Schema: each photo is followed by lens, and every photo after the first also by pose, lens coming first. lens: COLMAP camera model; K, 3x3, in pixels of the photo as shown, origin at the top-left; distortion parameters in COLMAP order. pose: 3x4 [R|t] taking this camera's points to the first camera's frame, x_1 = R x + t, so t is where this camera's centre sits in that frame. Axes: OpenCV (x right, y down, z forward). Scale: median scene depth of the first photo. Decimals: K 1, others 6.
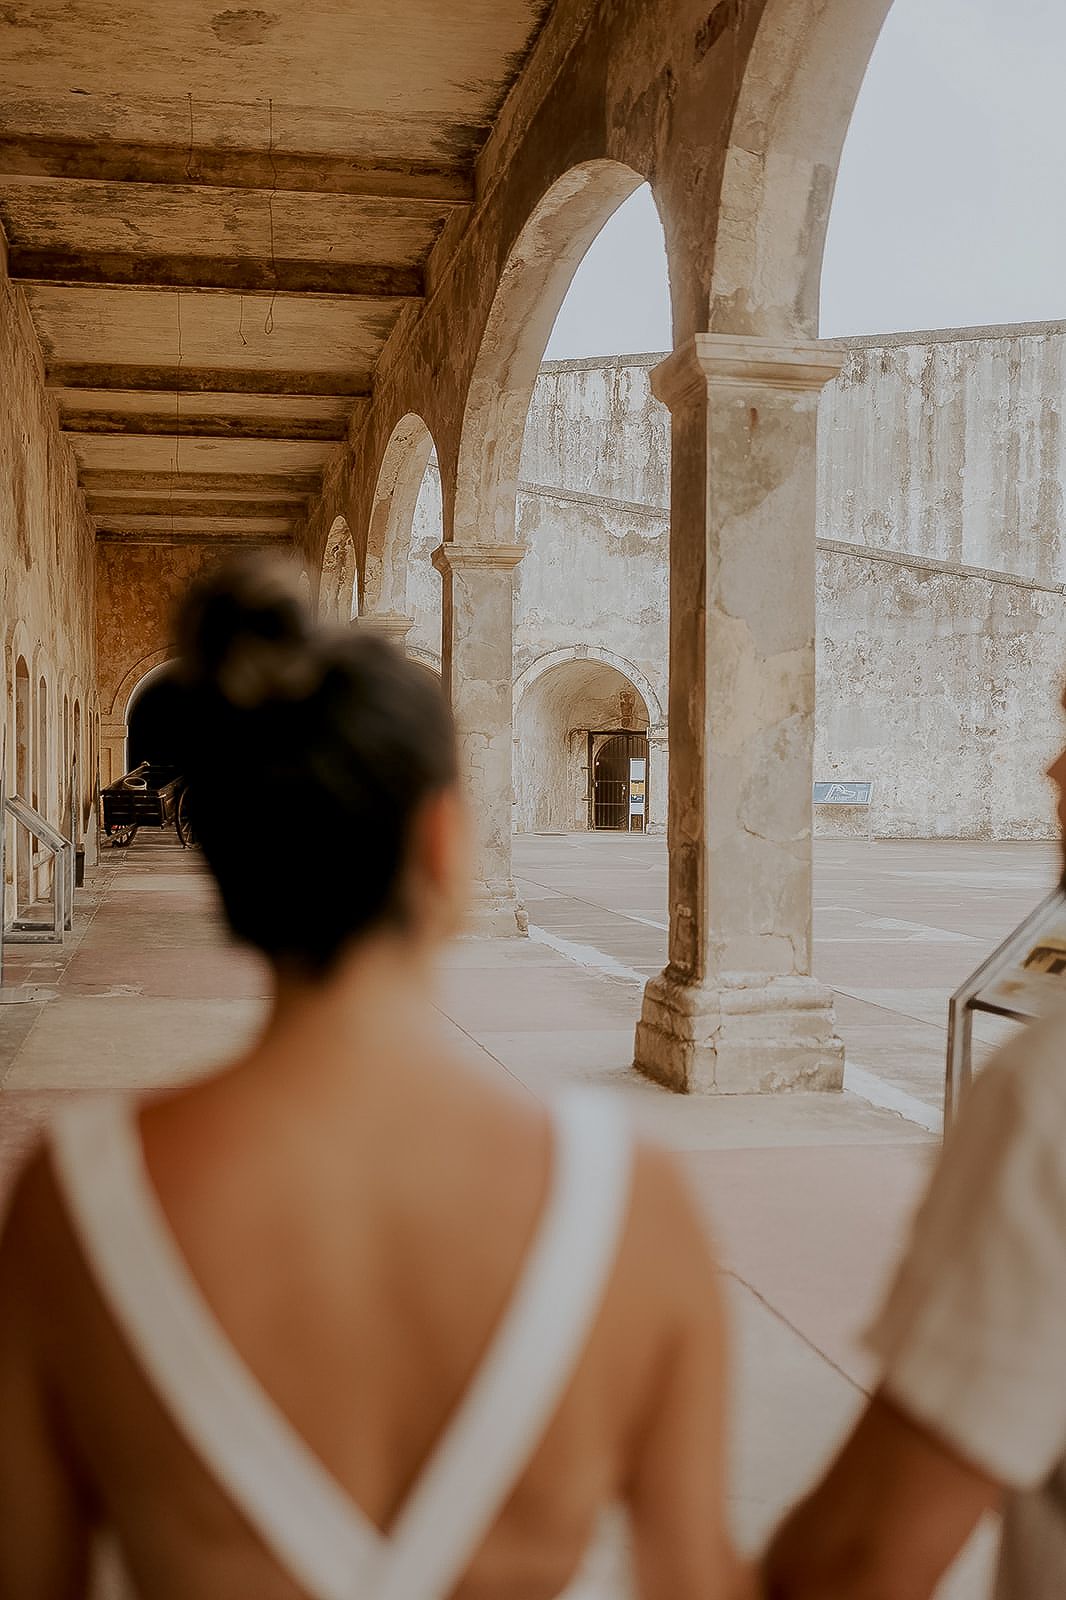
lens RADIAL K [[1702.5, 0, 533.0], [0, 1702.5, 800.0], [0, 0, 1]] dist [0.010803, 0.003826]
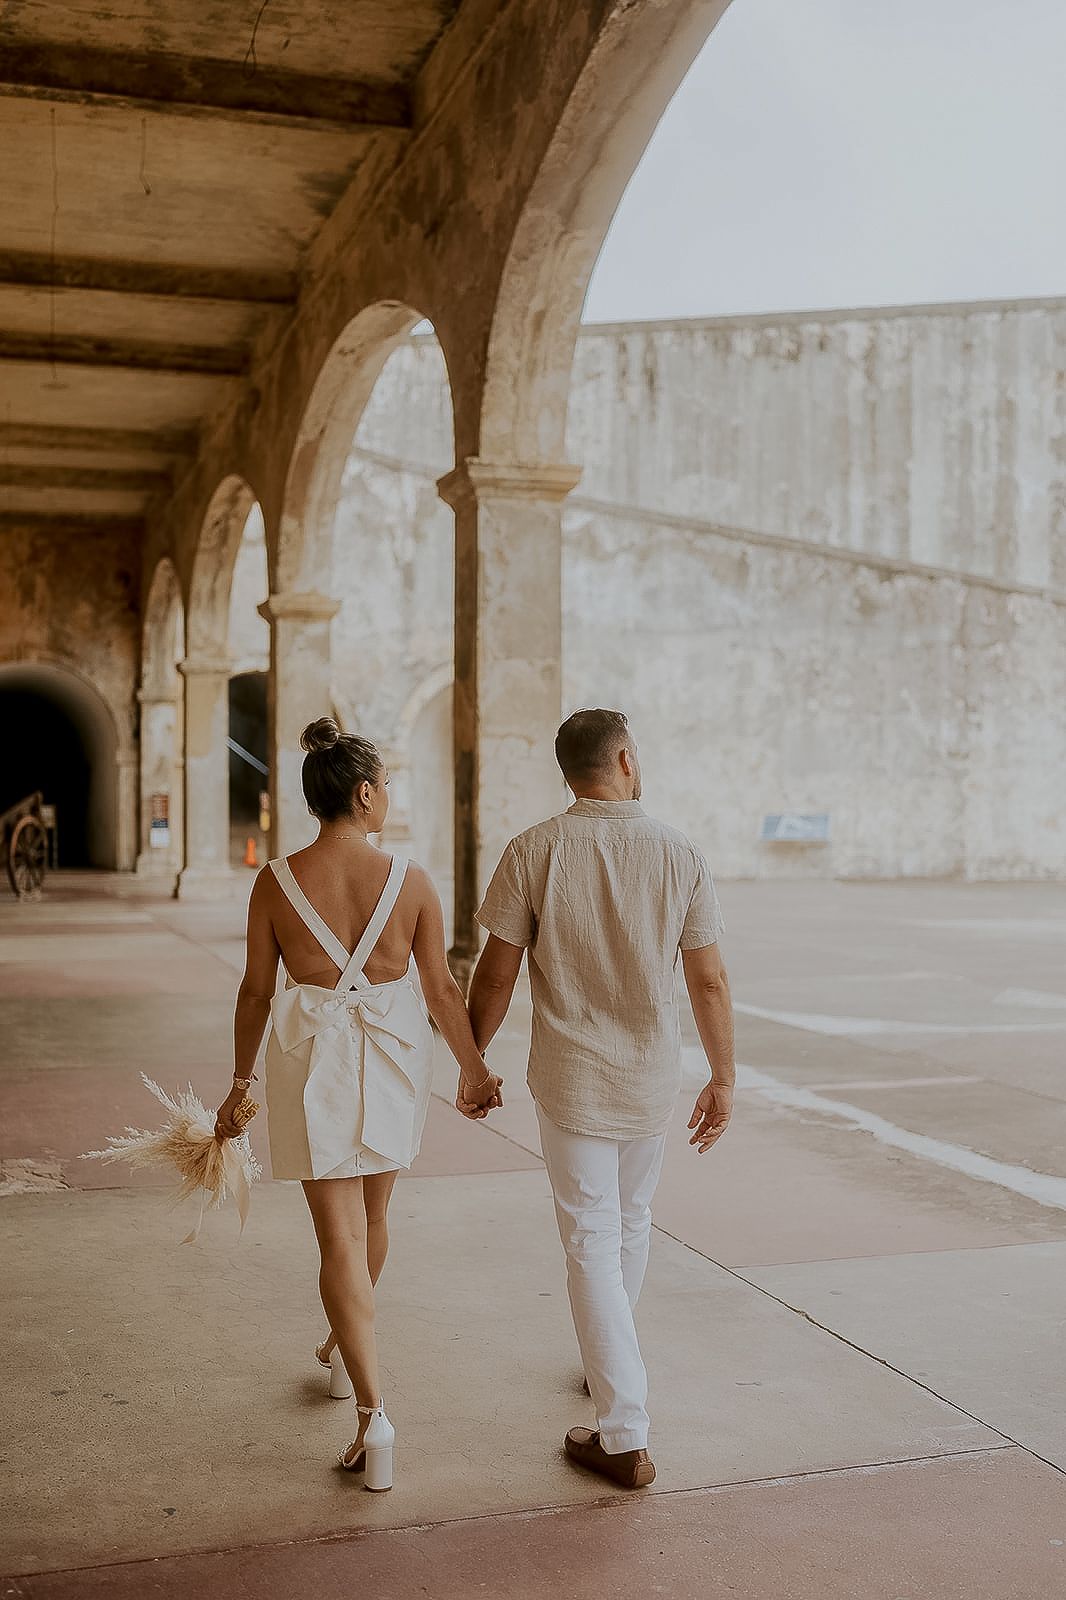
lens RADIAL K [[1702.5, 0, 533.0], [0, 1702.5, 800.0], [0, 0, 1]] dist [0.010803, 0.003826]
pose [[0.992811, -0.002120, 0.119677, -0.063725], [0.004797, 0.999745, -0.022086, 0.000908], [-0.119600, 0.022501, 0.992567, 0.187968]]
